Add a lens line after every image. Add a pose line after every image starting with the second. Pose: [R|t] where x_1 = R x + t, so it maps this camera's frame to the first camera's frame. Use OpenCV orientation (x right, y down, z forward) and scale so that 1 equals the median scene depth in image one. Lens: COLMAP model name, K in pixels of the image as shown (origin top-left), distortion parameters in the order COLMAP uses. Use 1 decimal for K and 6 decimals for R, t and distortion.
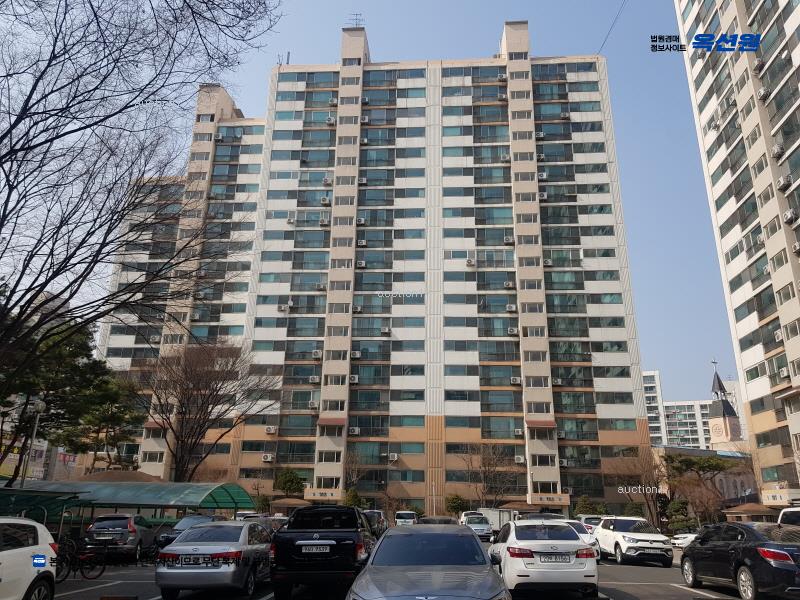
lens RADIAL K [[617.6, 0, 400.0], [0, 617.6, 300.0], [0, 0, 1]] dist [0.027865, -0.005672]
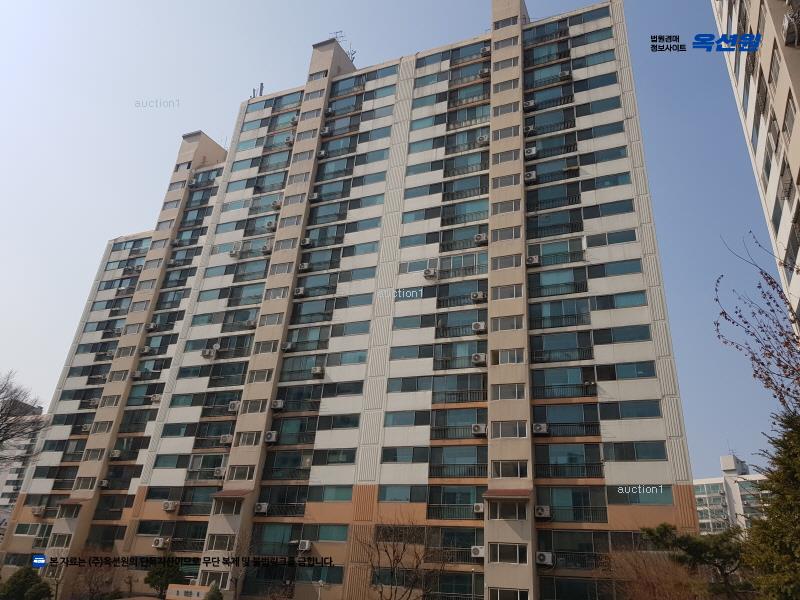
lens RADIAL K [[617.6, 0, 400.0], [0, 617.6, 300.0], [0, 0, 1]] dist [0.027865, -0.005672]
pose [[0.947581, -0.100888, -0.303171, 0.306483], [0.048529, 0.983277, -0.175530, 0.100312], [0.315810, 0.151616, 0.936630, 0.306173]]
